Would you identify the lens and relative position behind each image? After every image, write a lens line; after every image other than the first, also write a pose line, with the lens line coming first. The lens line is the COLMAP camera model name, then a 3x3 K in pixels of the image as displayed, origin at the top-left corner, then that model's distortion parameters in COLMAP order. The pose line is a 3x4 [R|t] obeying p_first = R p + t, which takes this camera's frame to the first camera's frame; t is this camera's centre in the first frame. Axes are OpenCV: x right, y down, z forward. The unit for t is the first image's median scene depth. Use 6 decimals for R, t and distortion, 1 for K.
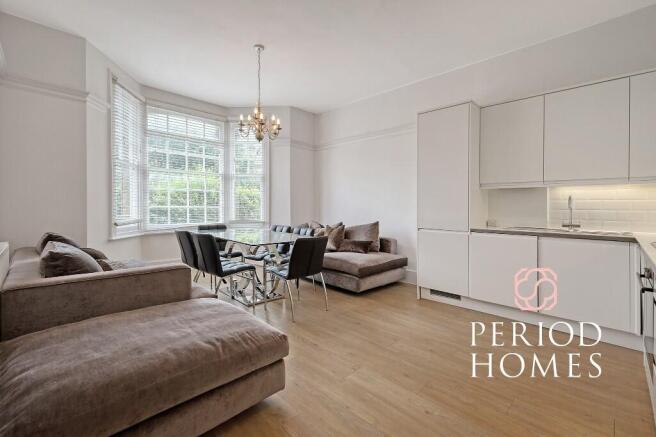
lens RADIAL K [[293.9, 0, 328.8], [0, 293.9, 219.9], [0, 0, 1]] dist [0.001321, 0.000476]
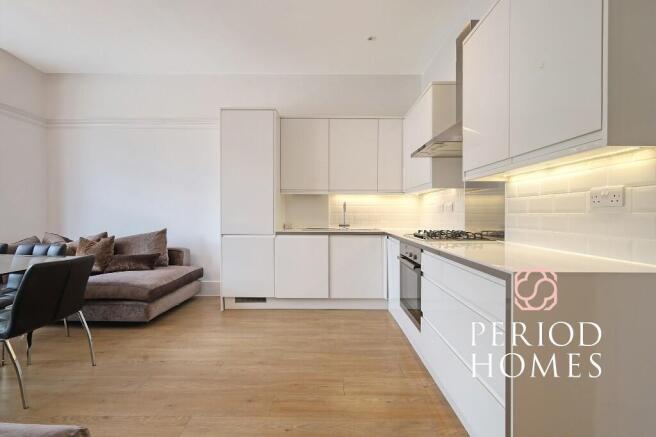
lens RADIAL K [[293.9, 0, 328.8], [0, 293.9, 219.9], [0, 0, 1]] dist [0.001321, 0.000476]
pose [[0.704771, -0.024402, 0.709015, -0.105215], [0.033285, 0.999445, 0.001313, -0.005923], [-0.708654, 0.022674, 0.705192, 0.109645]]
